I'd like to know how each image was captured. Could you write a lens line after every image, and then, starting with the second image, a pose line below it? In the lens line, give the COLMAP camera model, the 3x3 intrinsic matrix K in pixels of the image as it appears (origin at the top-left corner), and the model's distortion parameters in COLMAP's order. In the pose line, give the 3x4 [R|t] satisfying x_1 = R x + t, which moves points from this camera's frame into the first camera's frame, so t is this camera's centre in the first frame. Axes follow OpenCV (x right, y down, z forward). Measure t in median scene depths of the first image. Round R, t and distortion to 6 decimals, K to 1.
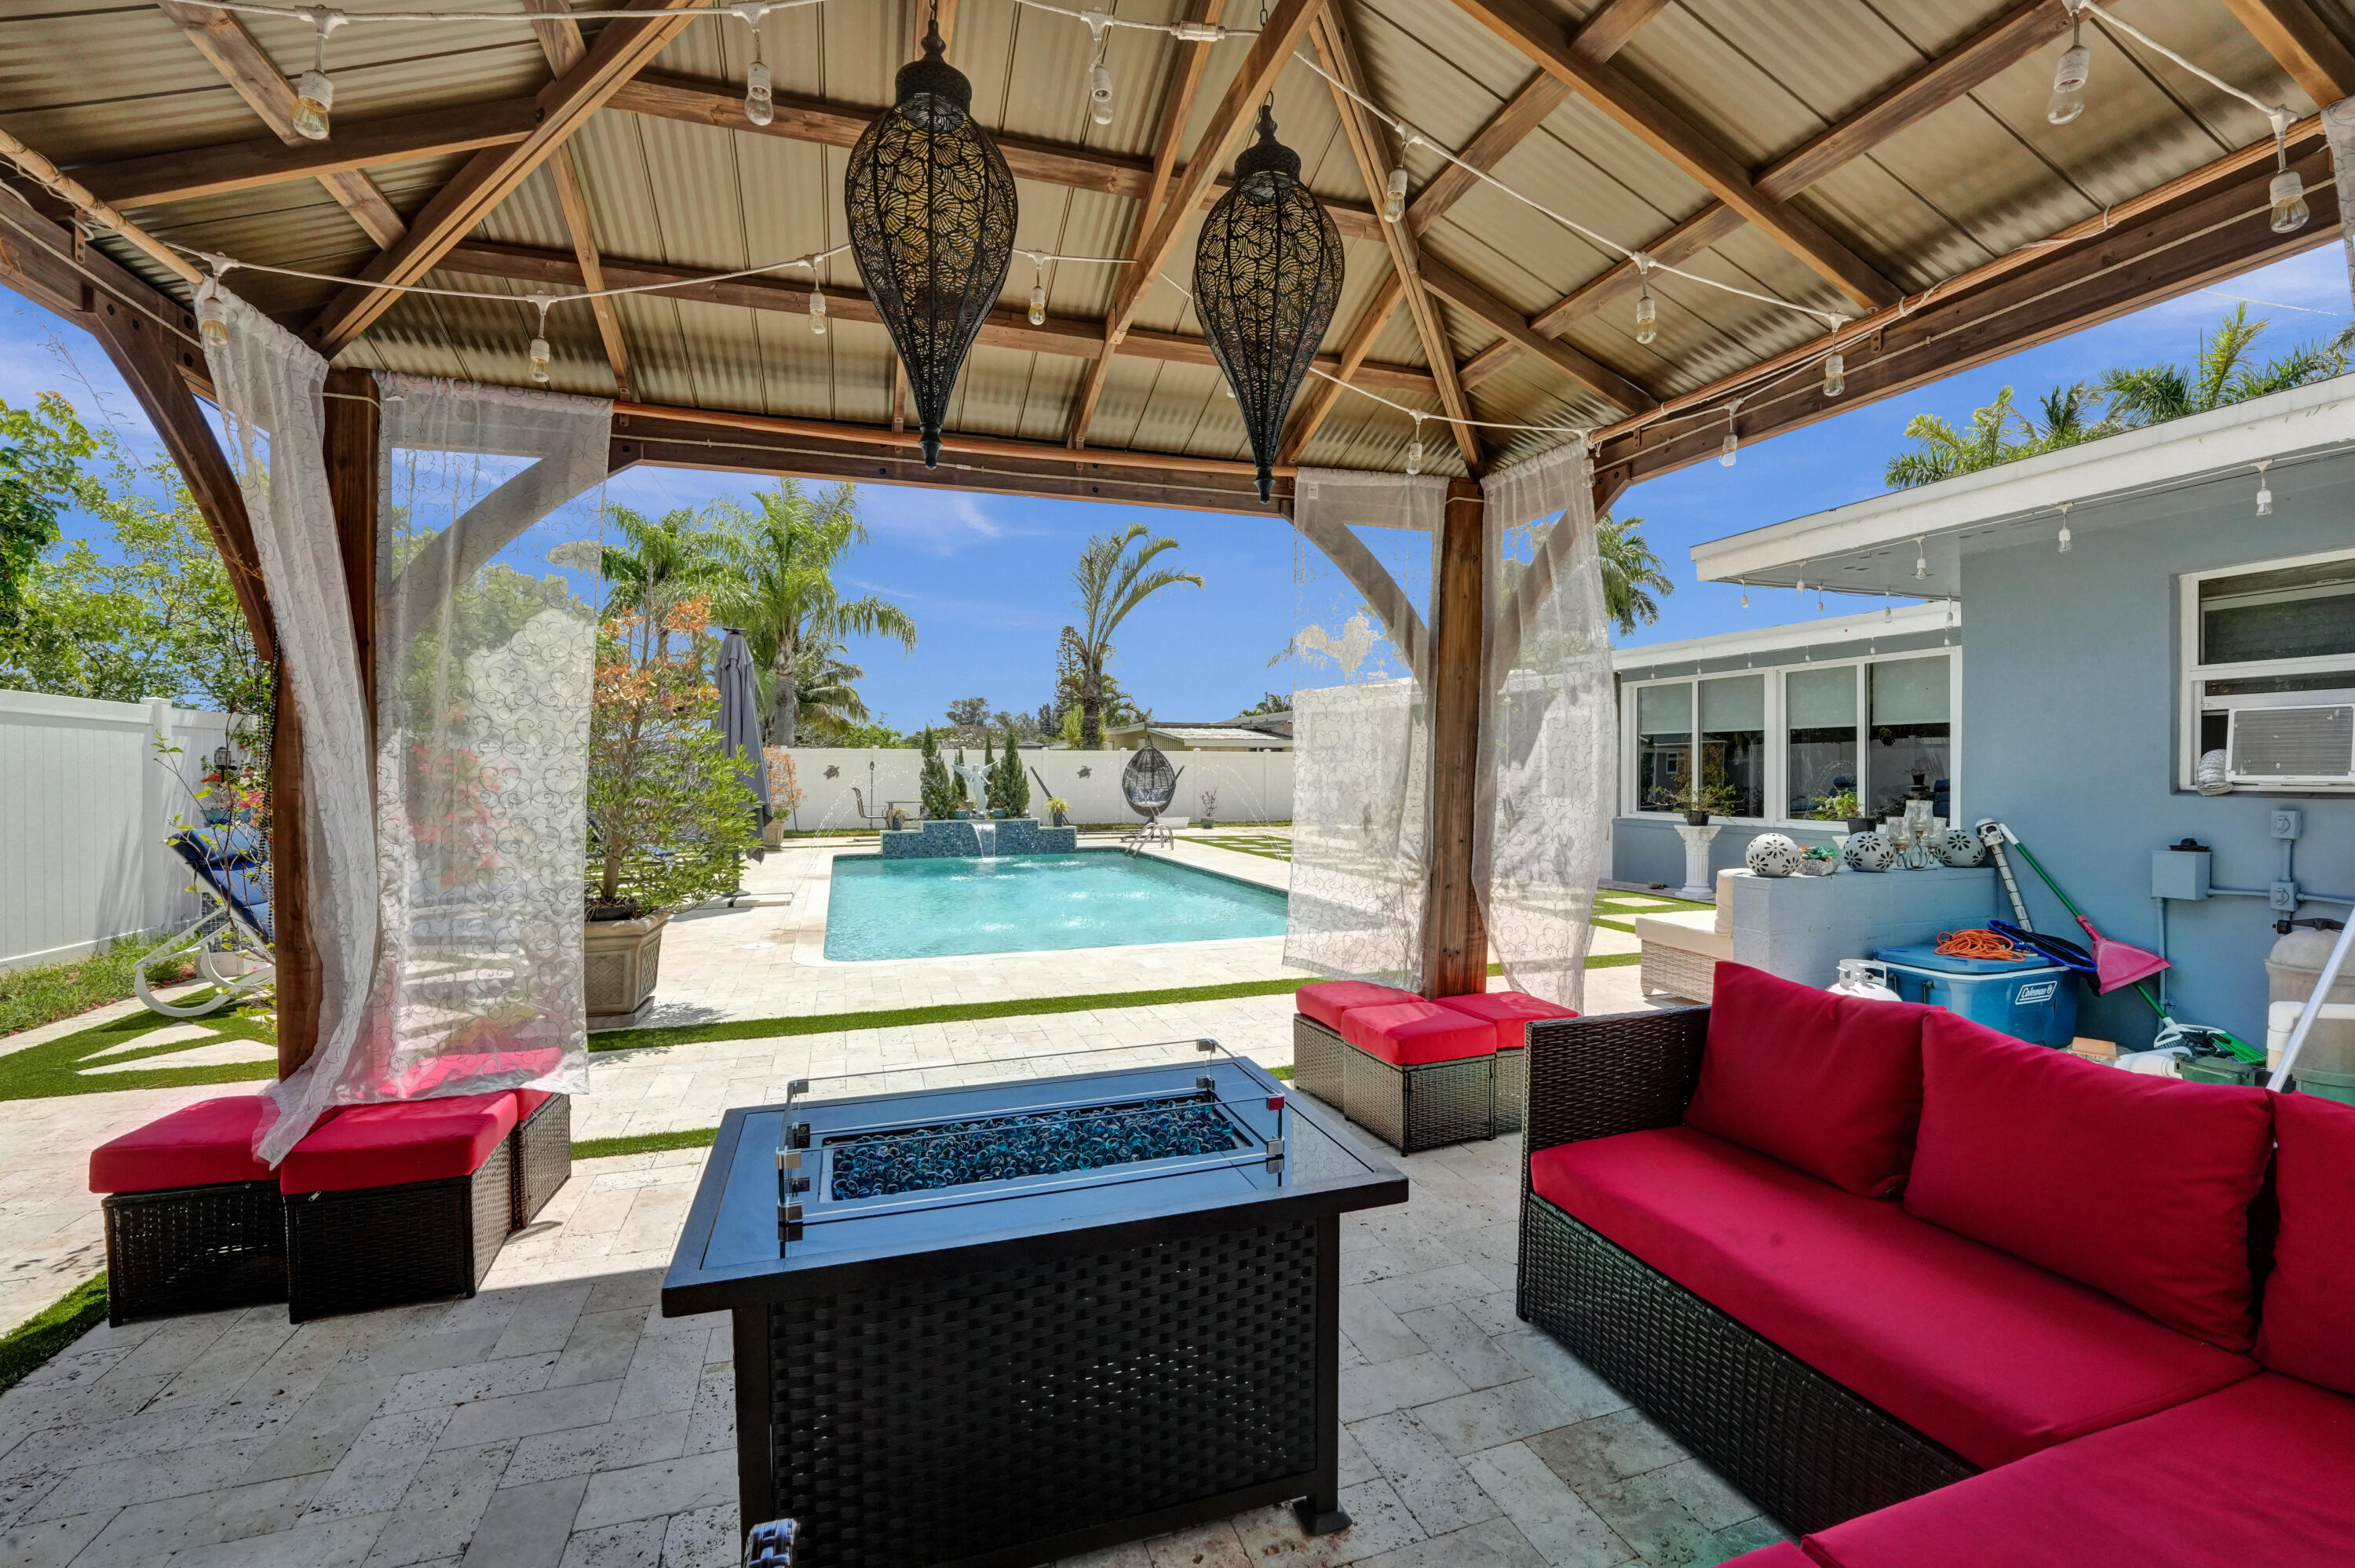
lens RADIAL K [[958.0, 0, 1177.5], [0, 958.0, 784.0], [0, 0, 1]] dist [-0.001846, -0.000049]
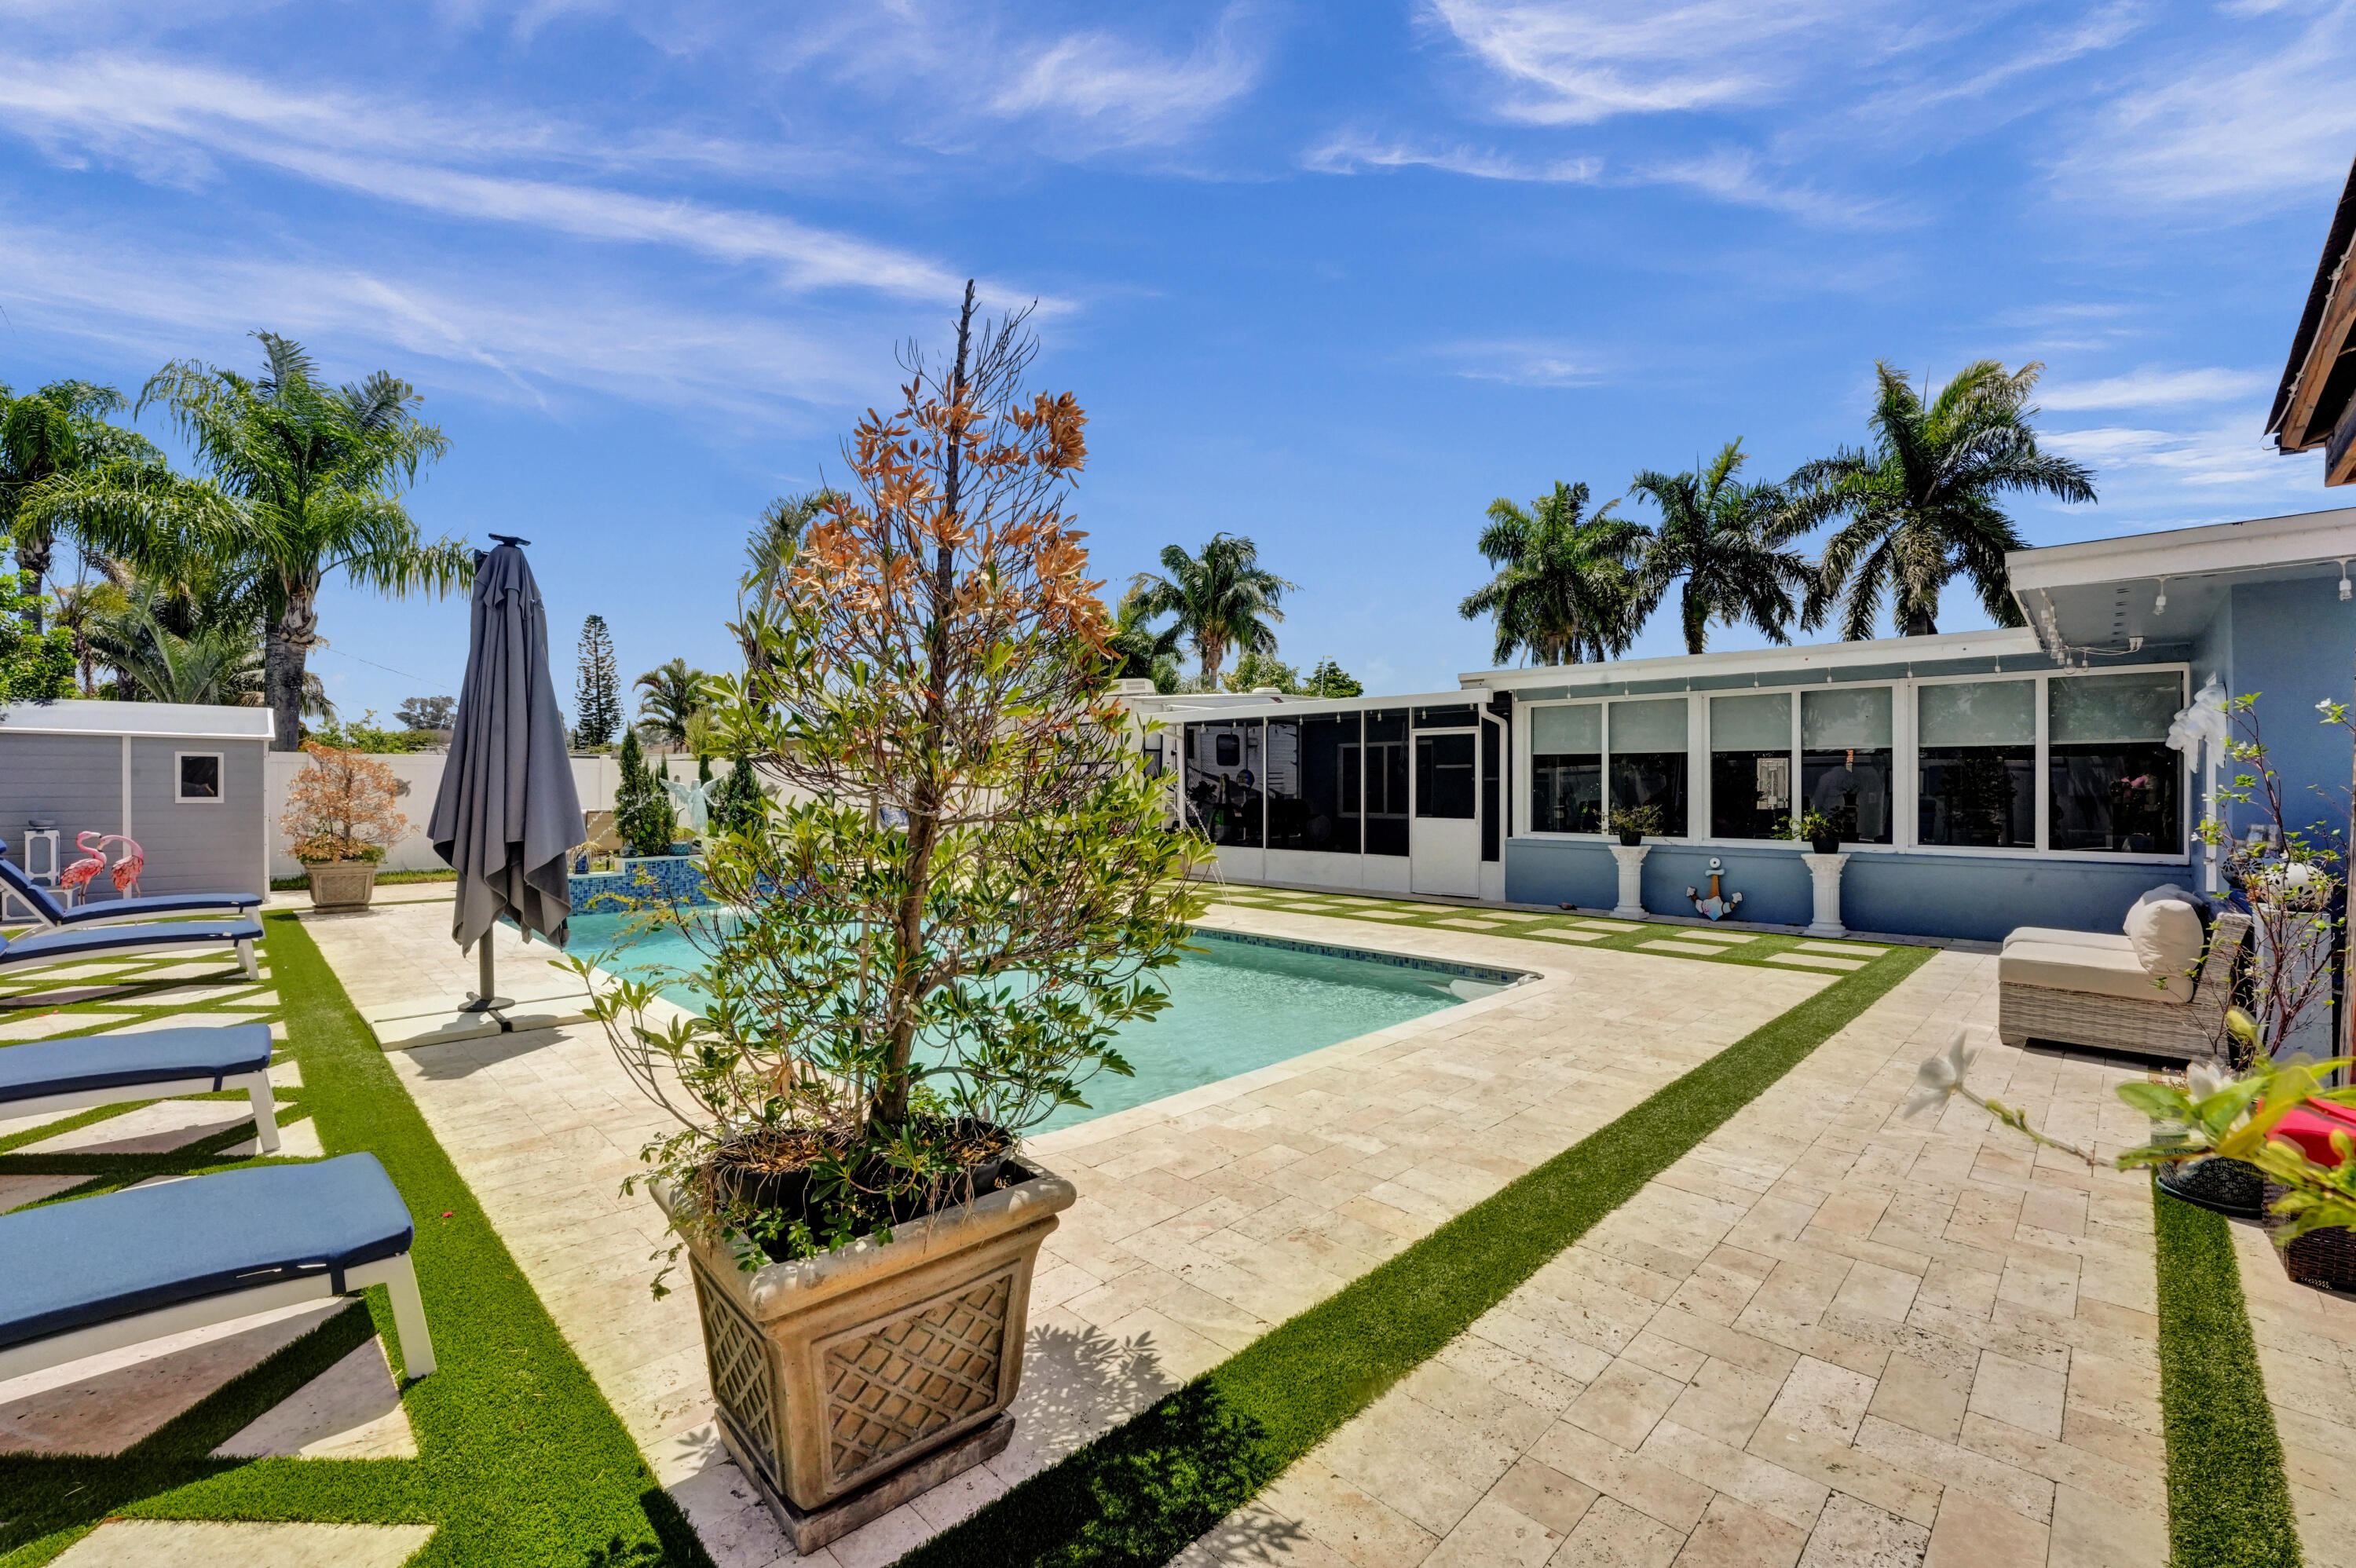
lens RADIAL K [[958.4, 0, 1178.0], [0, 958.4, 784.0], [0, 0, 1]] dist [-0.001846, -0.000049]
pose [[0.901711, 0.006223, 0.432294, -0.317376], [0.003838, 0.999742, -0.022398, -0.000131], [-0.432322, 0.021855, 0.901455, 0.293328]]
